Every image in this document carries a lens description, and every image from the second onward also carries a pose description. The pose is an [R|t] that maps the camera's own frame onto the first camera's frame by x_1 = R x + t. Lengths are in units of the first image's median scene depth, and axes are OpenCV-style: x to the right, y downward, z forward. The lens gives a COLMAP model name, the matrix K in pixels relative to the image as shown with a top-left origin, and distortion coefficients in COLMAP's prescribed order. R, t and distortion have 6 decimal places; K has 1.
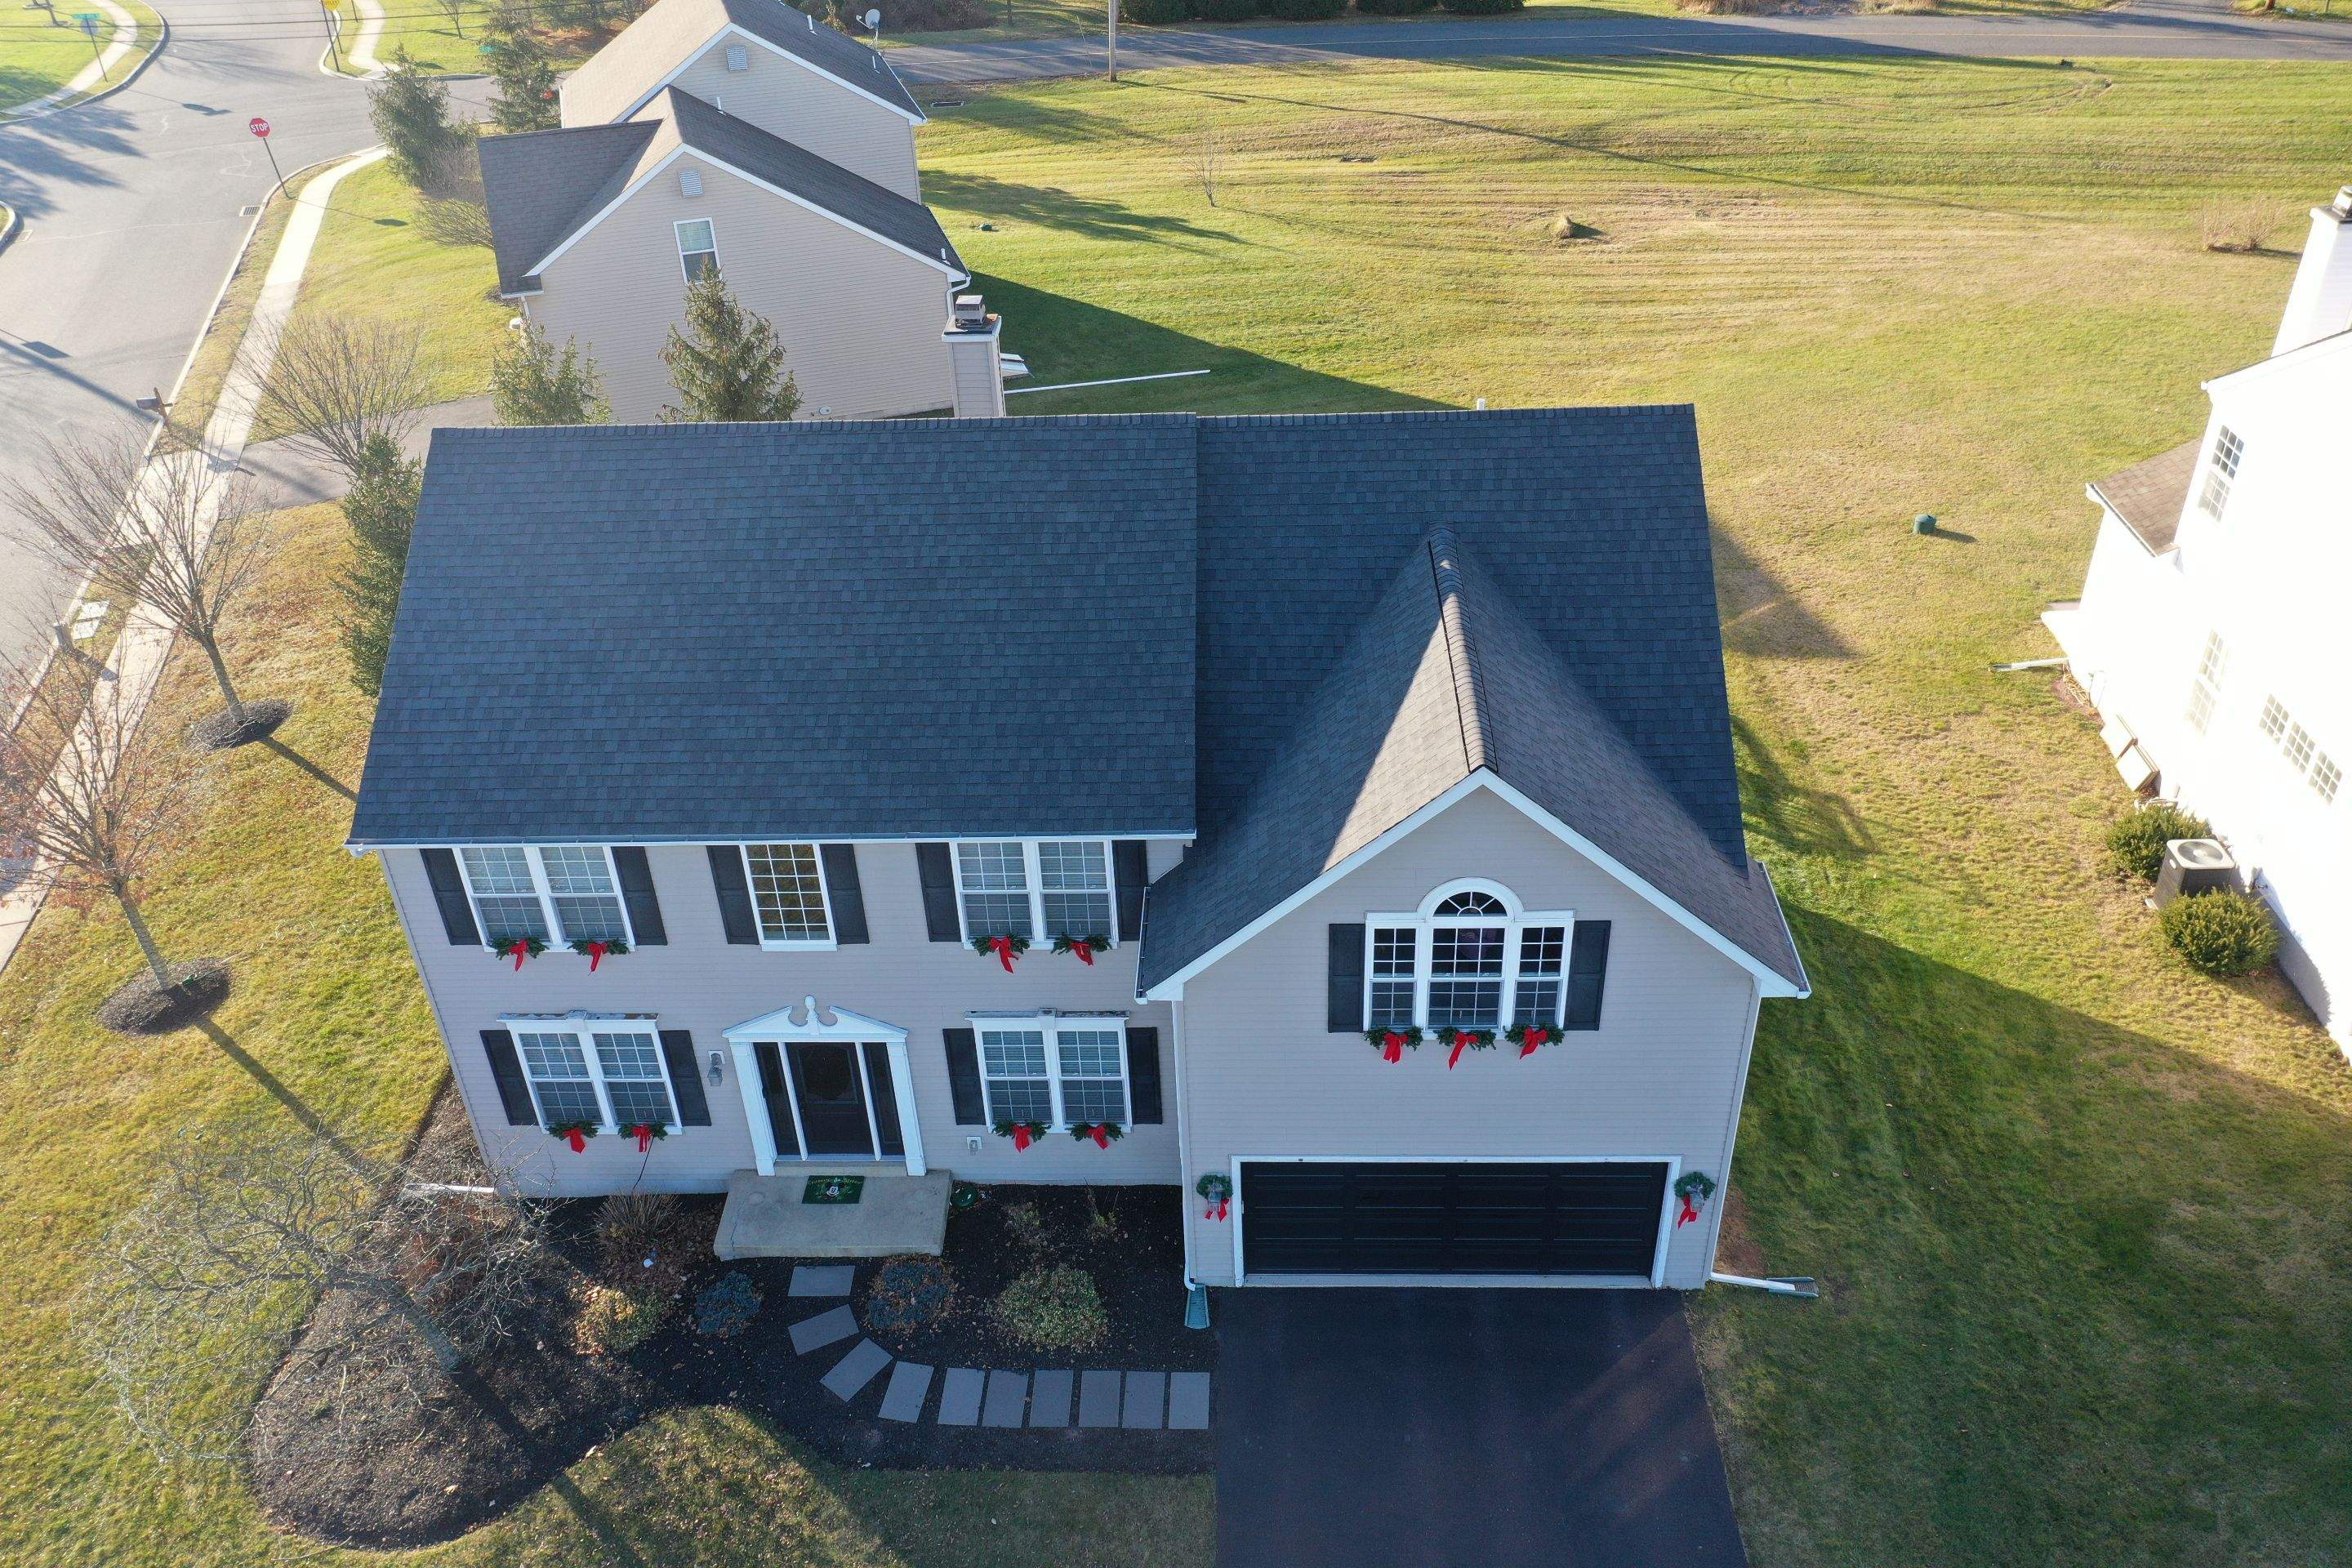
lens RADIAL K [[1857.4, 0, 1166.1], [0, 1857.4, 778.1], [0, 0, 1]] dist [0.013703, -0.003727]
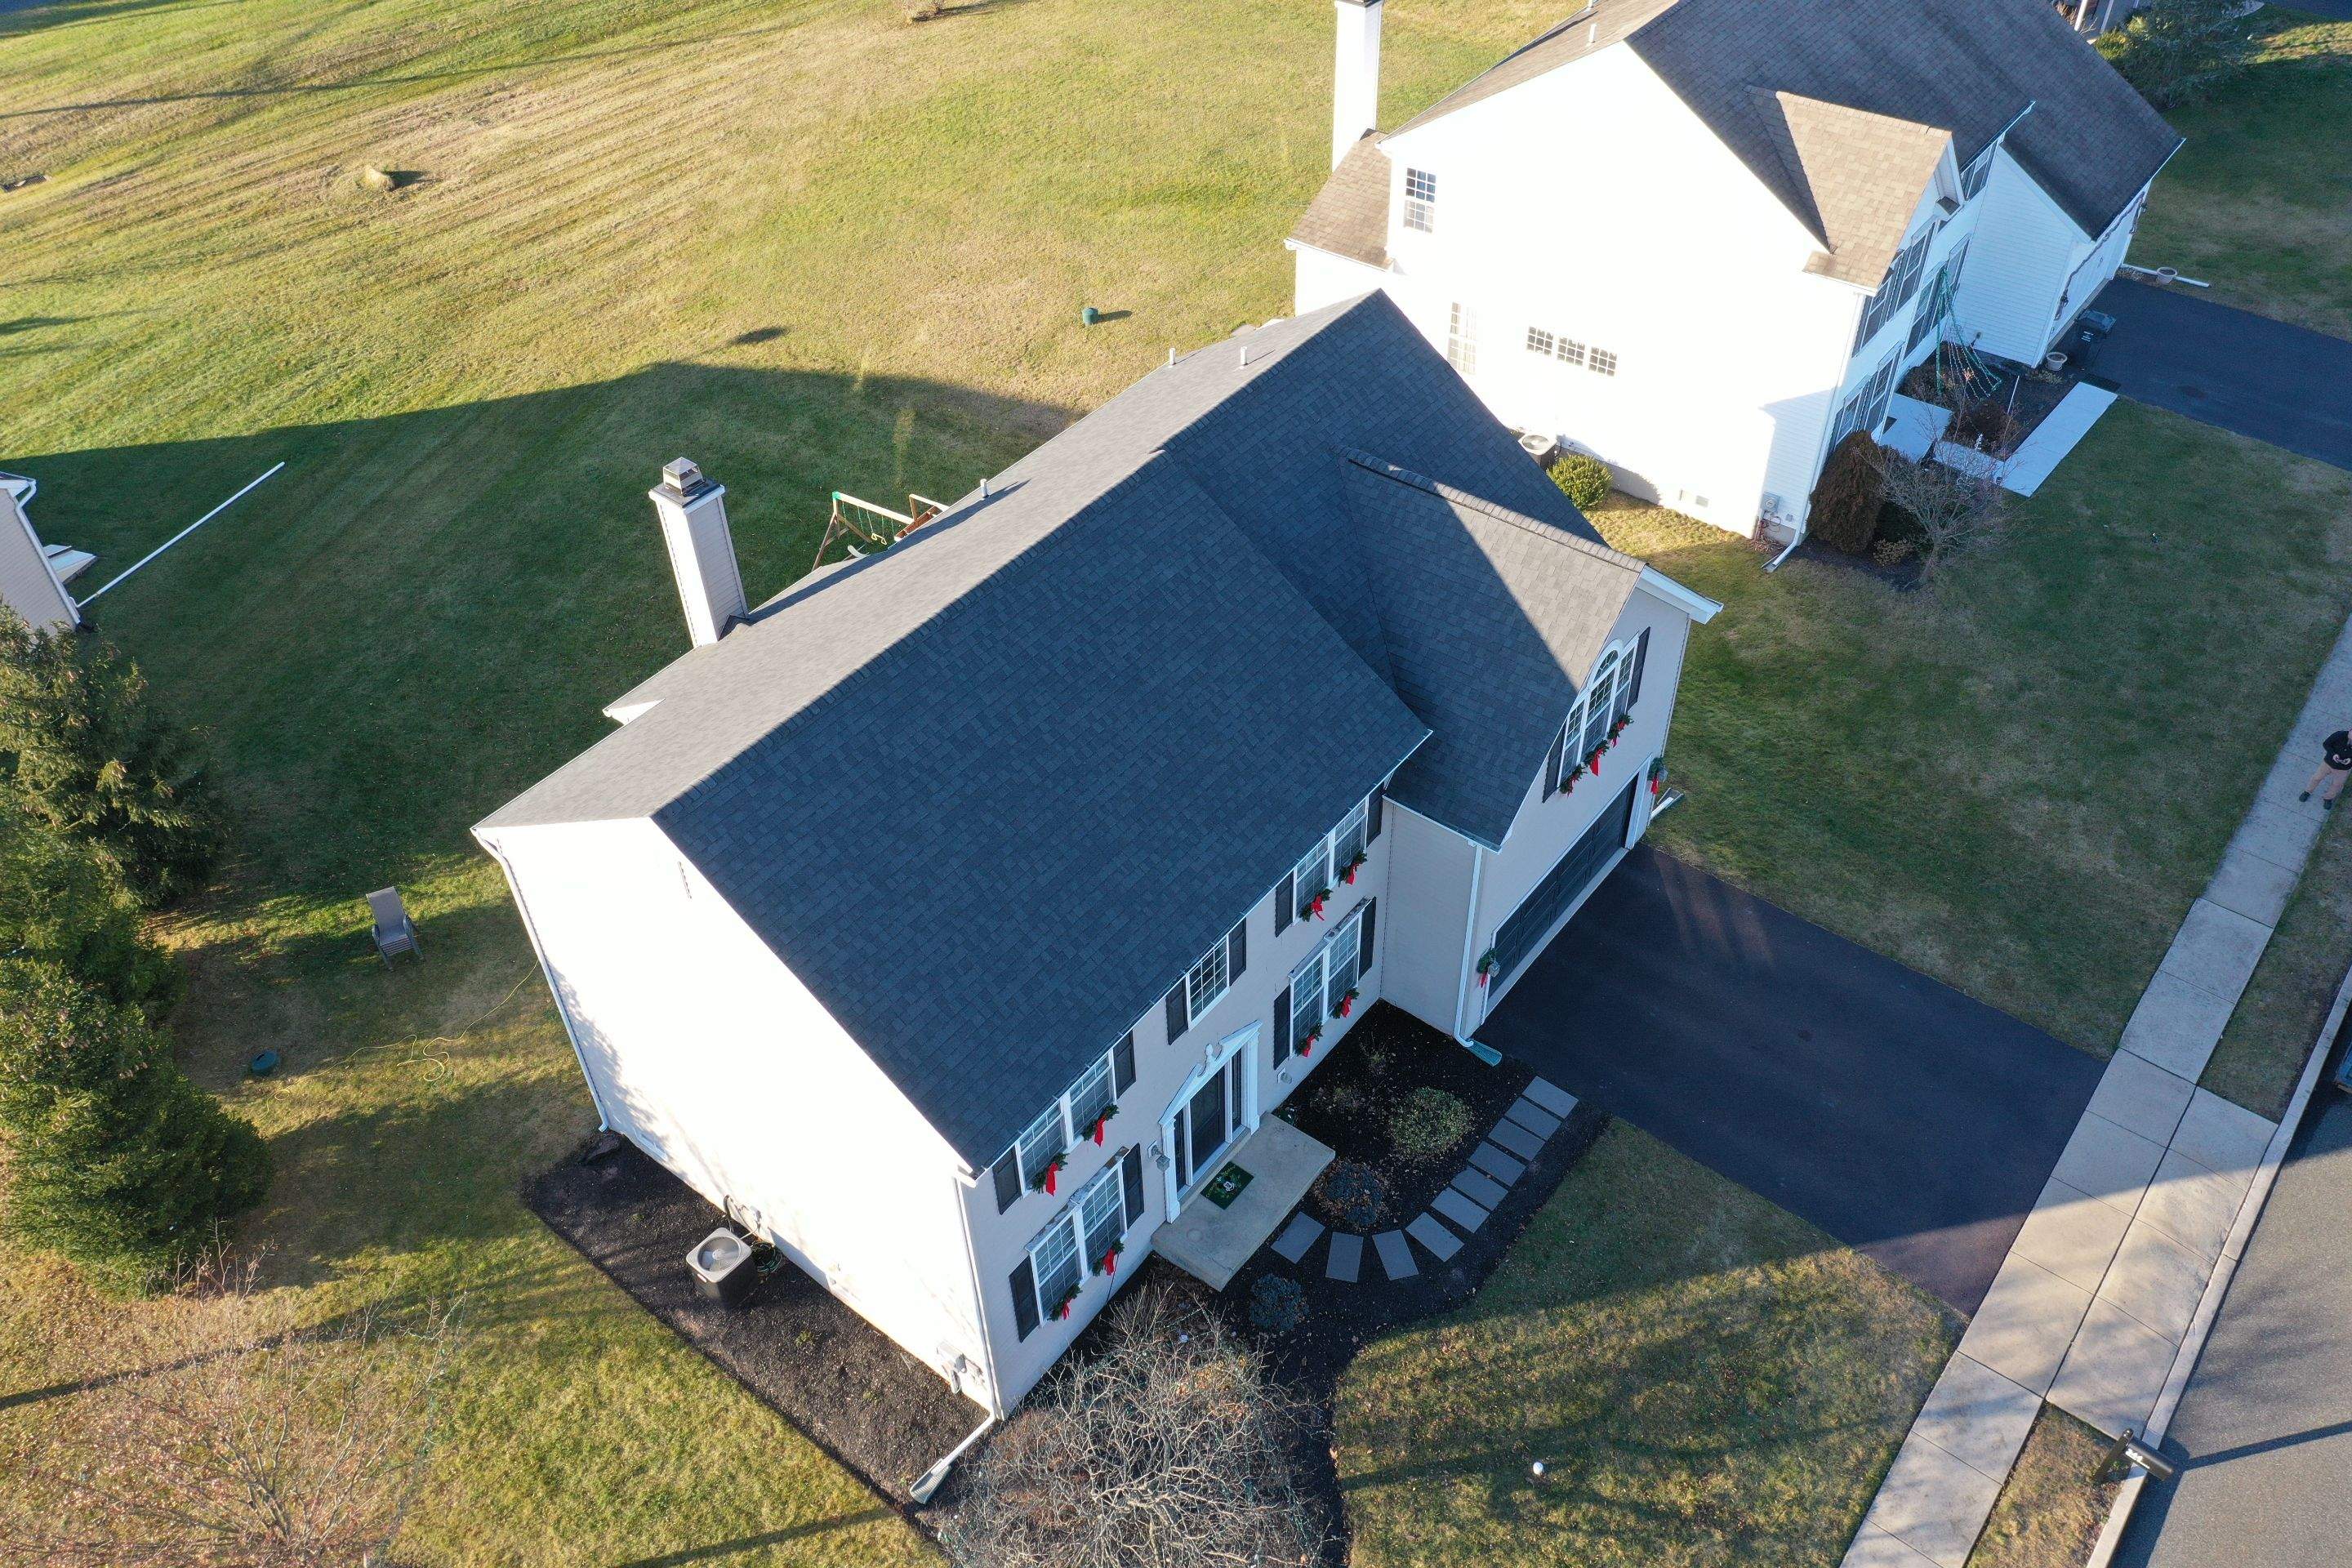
lens RADIAL K [[1857.4, 0, 1168.2], [0, 1857.4, 779.5], [0, 0, 1]] dist [0.013703, -0.003727]
pose [[0.591653, -0.529021, 0.608345, -0.831525], [0.454314, 0.842149, 0.290489, -0.371475], [-0.665992, 0.104511, 0.738601, 0.153788]]
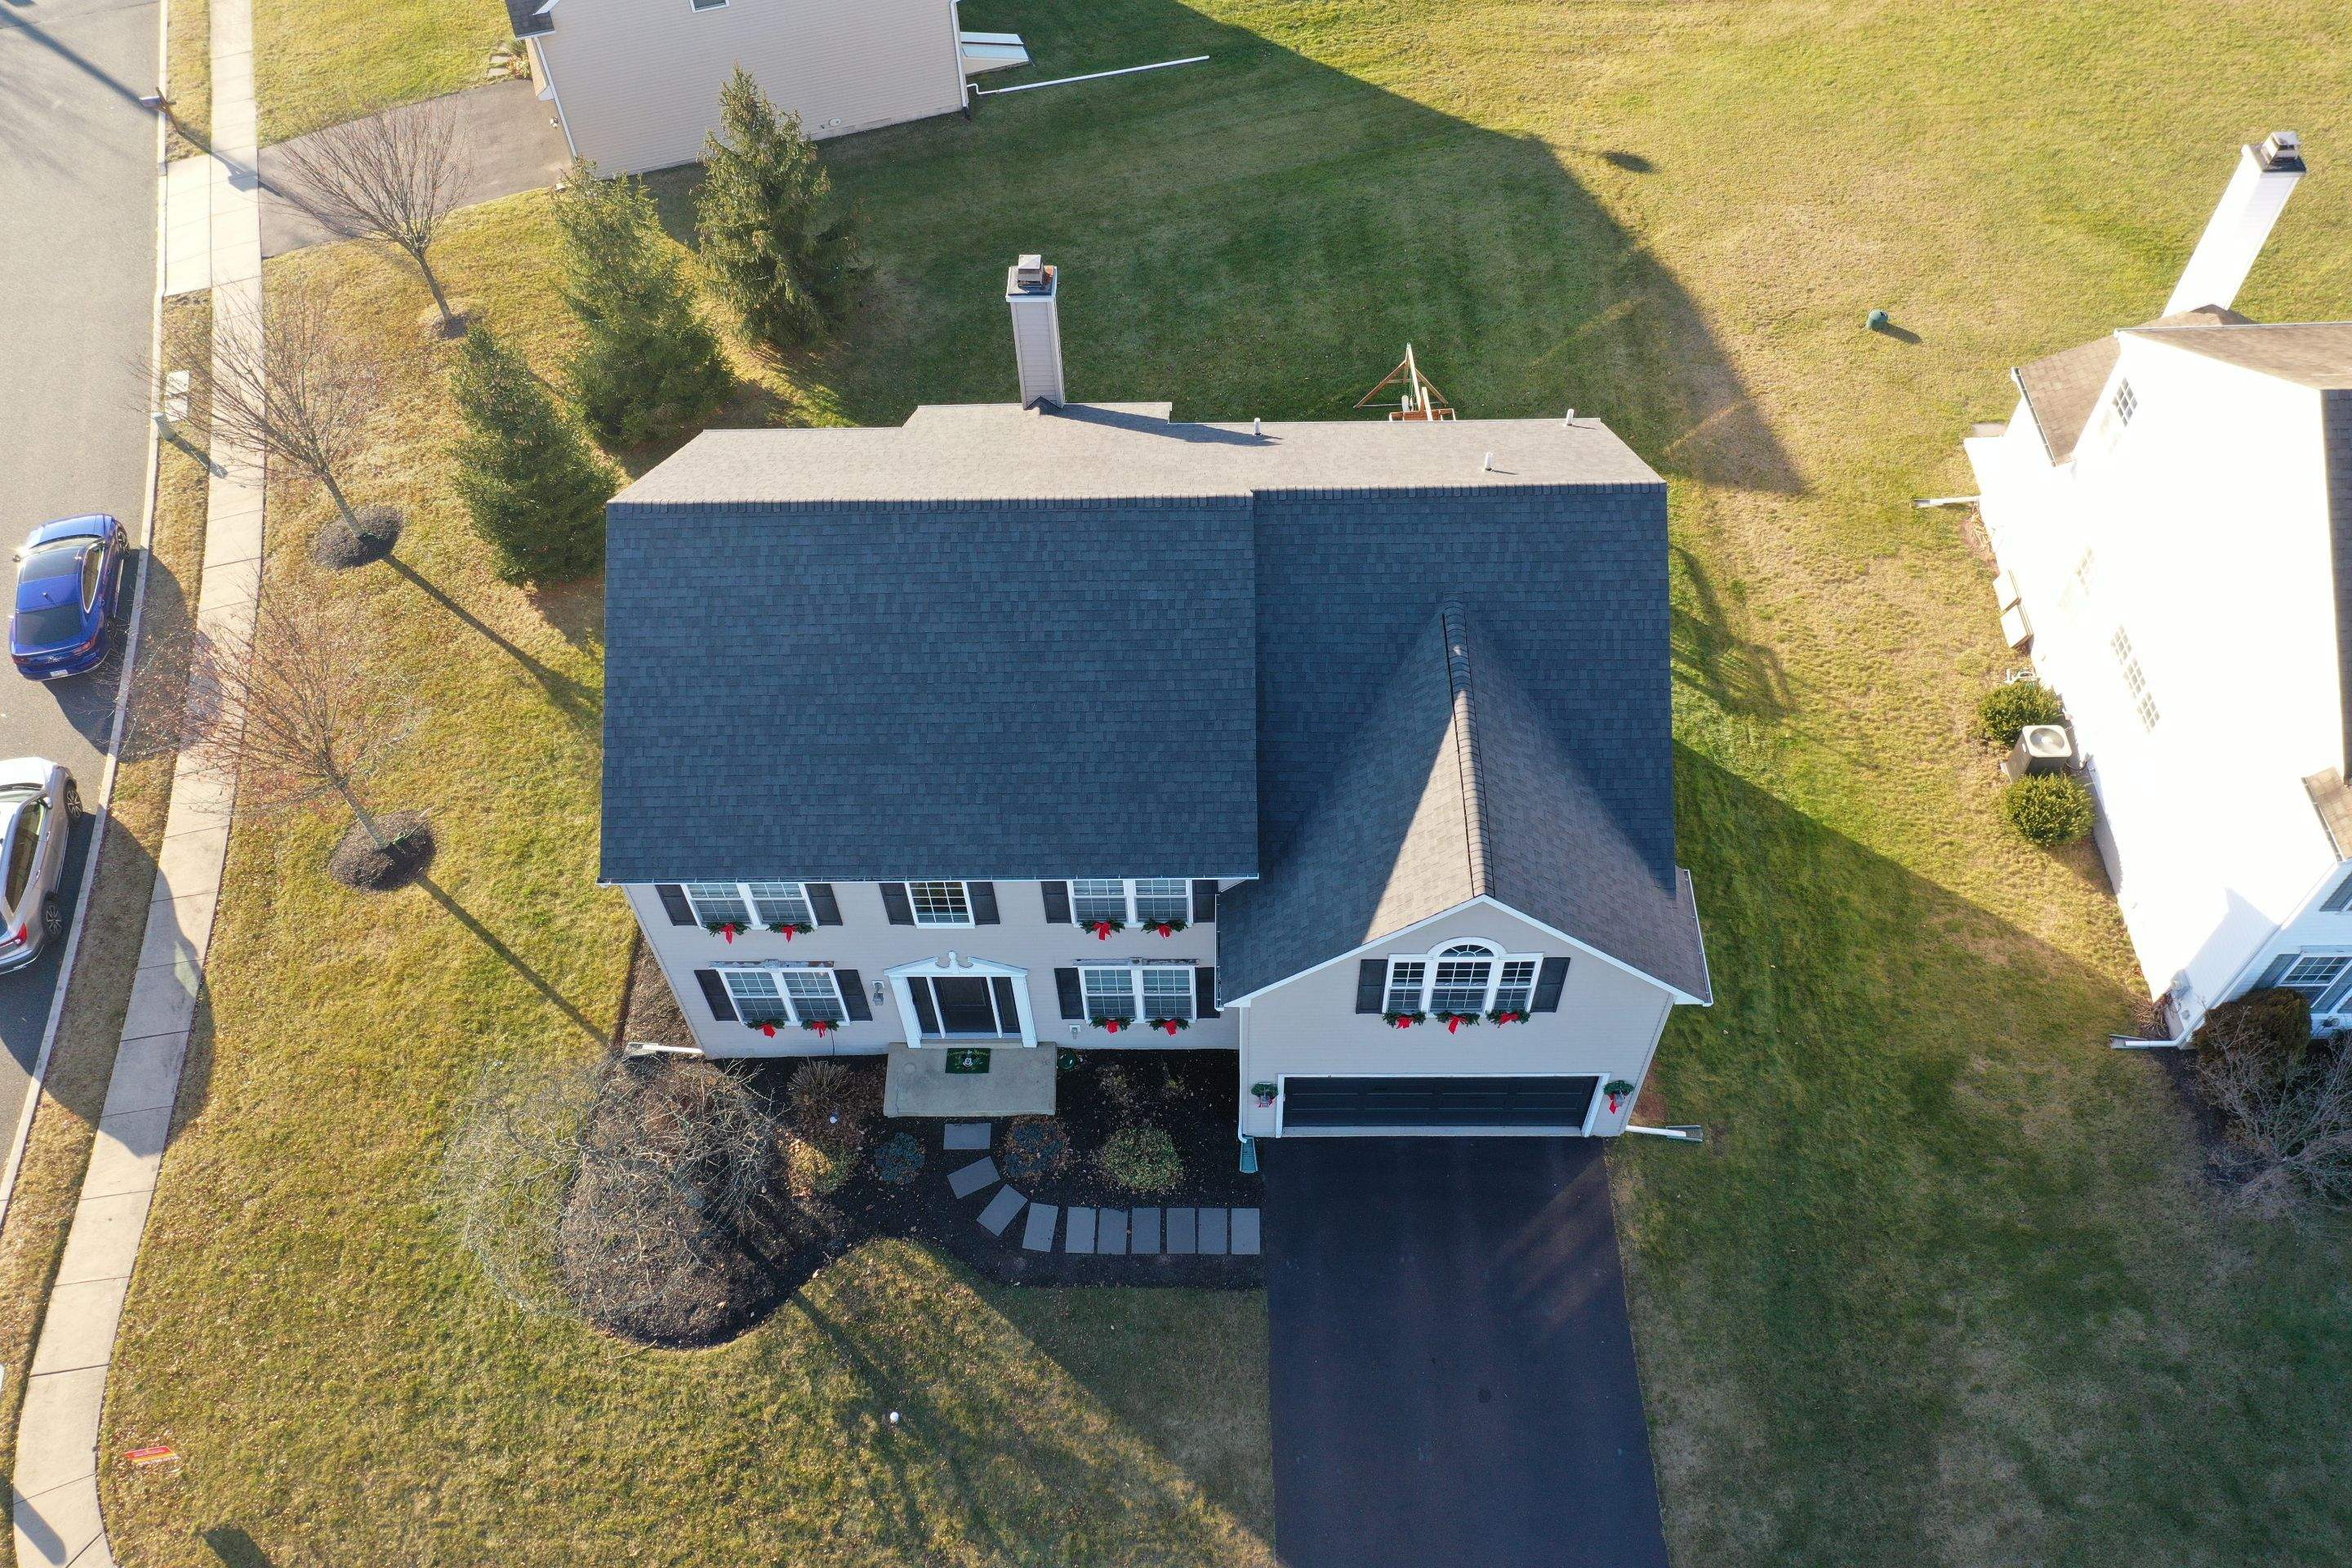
lens RADIAL K [[1857.4, 0, 1168.9], [0, 1857.4, 775.1], [0, 0, 1]] dist [0.013703, -0.003727]
pose [[0.999505, -0.015364, 0.027448, -0.075427], [0.005502, 0.944538, 0.328357, -0.430653], [-0.030971, -0.328043, 0.944155, -0.191459]]
